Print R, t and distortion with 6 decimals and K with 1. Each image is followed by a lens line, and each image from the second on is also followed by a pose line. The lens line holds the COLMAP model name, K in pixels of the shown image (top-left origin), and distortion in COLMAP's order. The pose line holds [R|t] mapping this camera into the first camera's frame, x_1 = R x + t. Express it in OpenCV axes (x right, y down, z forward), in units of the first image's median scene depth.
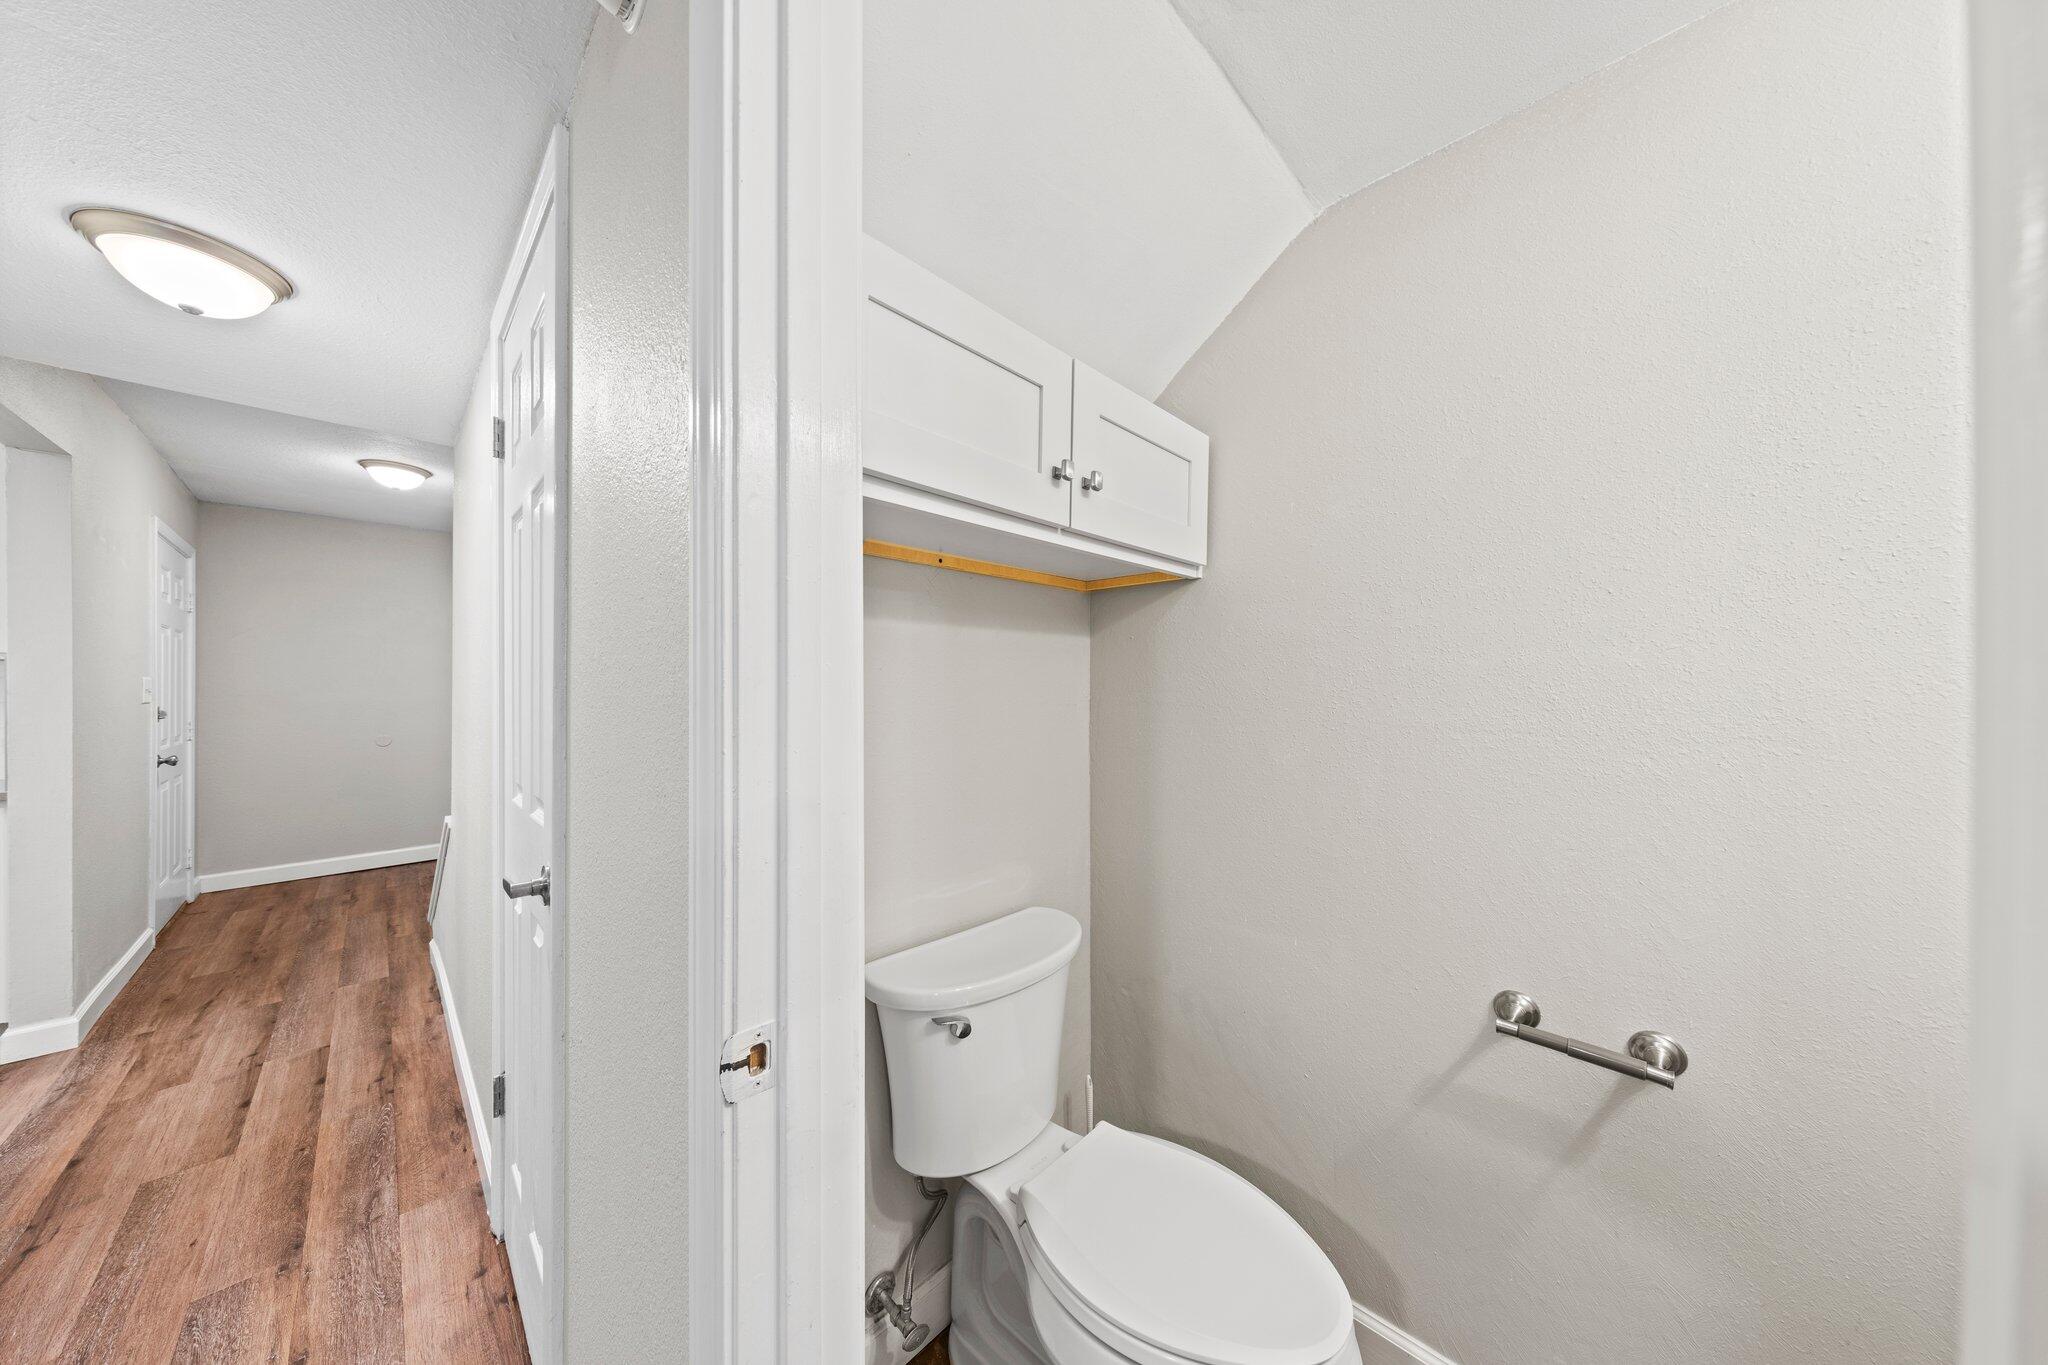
lens RADIAL K [[639.7, 0, 1029.3], [0, 639.7, 689.9], [0, 0, 1]] dist [0.000773, -0.000022]
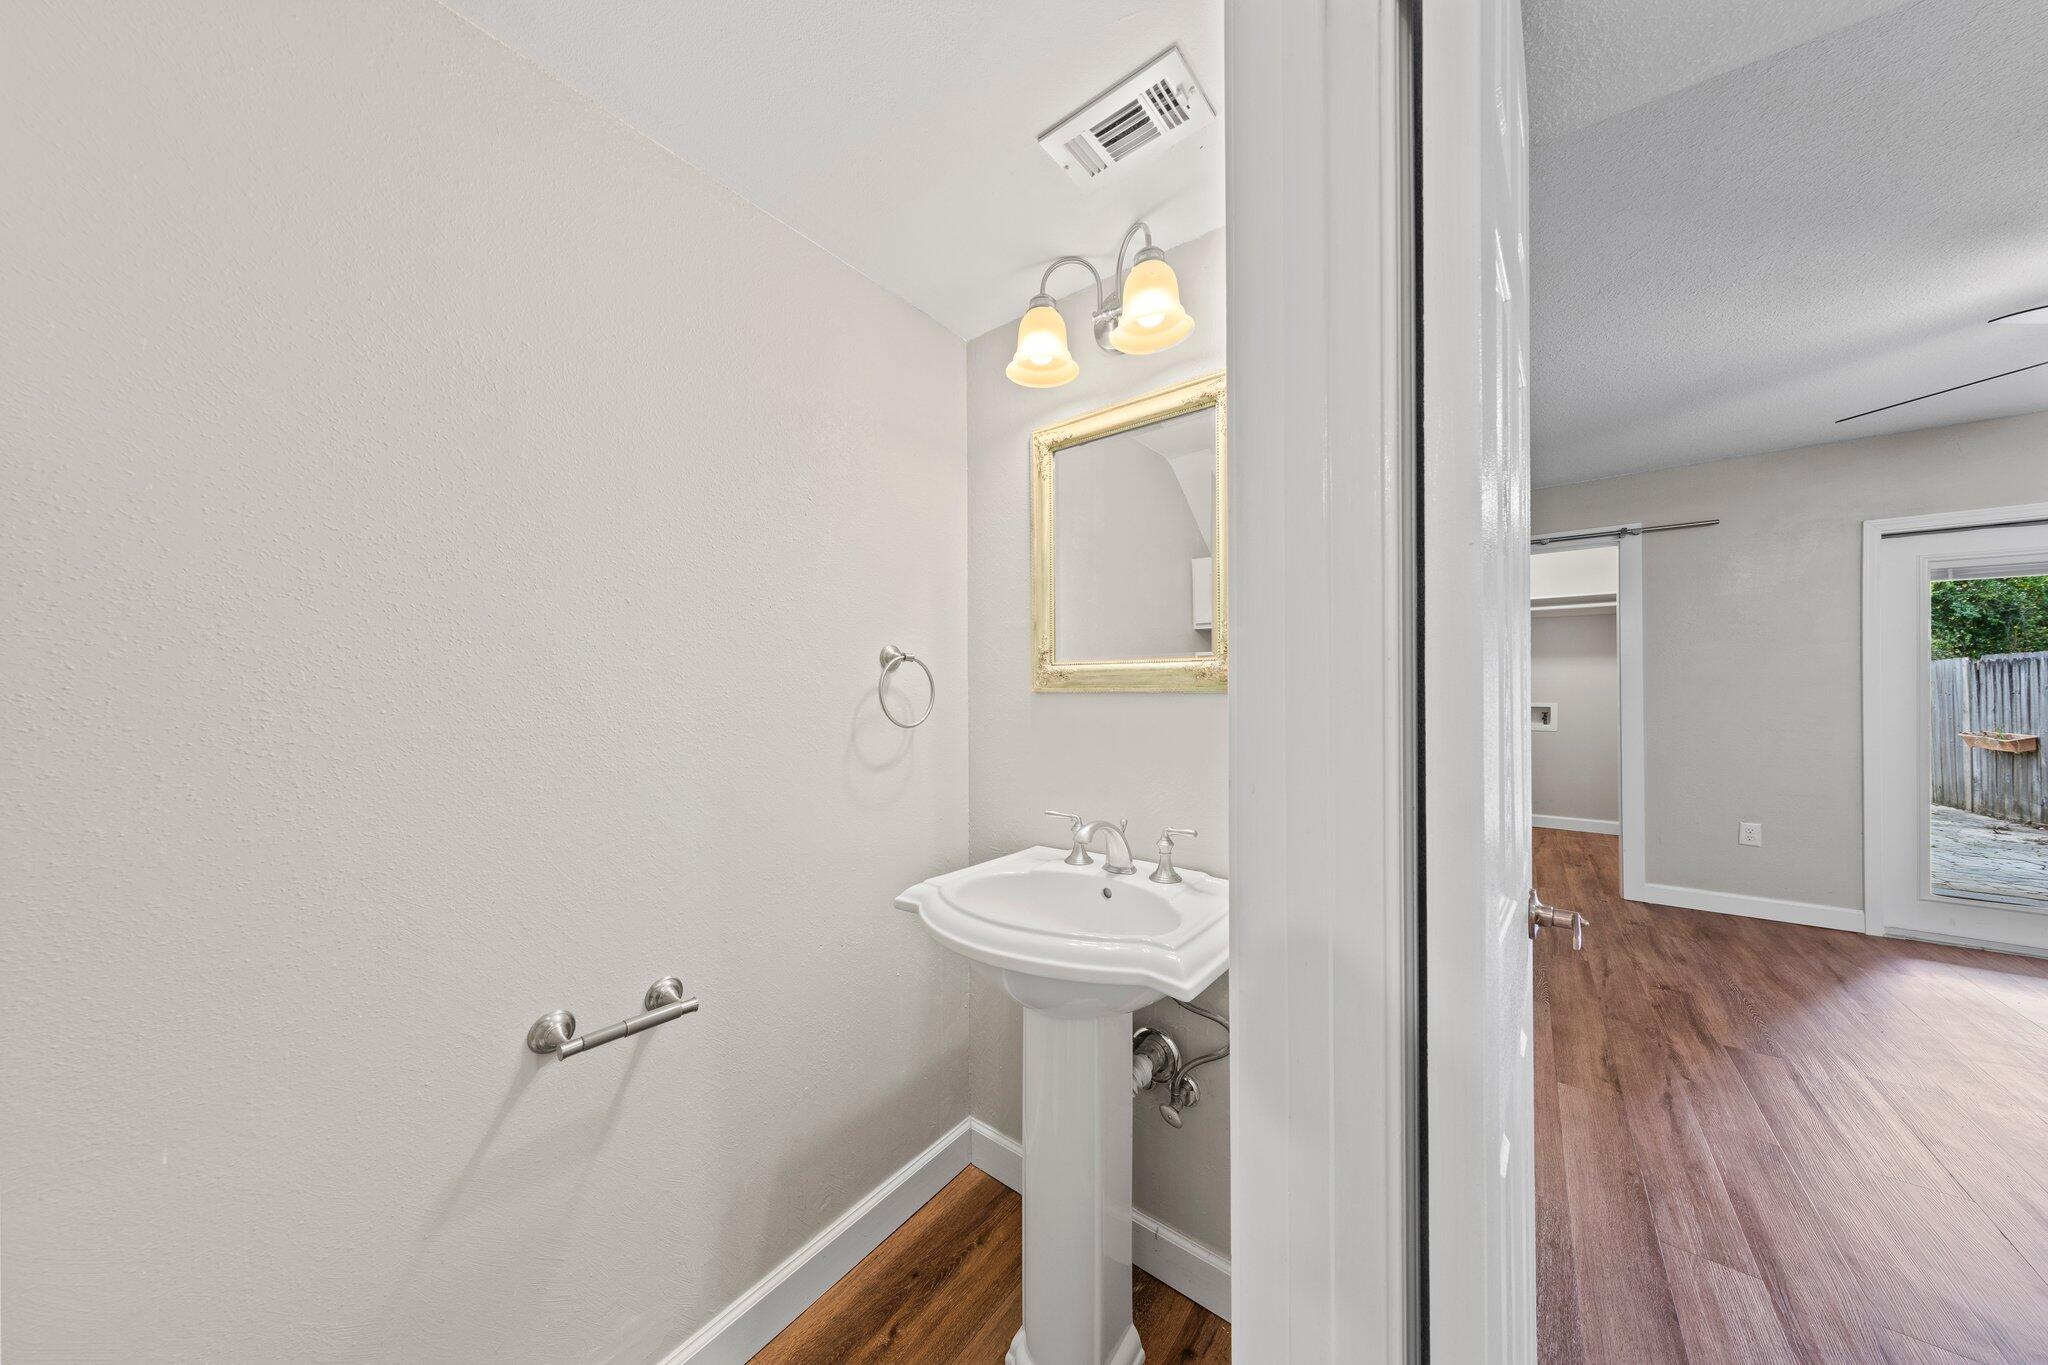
lens RADIAL K [[639.7, 0, 1029.3], [0, 639.7, 689.9], [0, 0, 1]] dist [0.000773, -0.000022]
pose [[-0.121002, 0.000955, 0.992652, -0.237473], [0.003537, 0.999994, -0.000531, 0.002671], [-0.992646, 0.003447, -0.121005, 0.389257]]
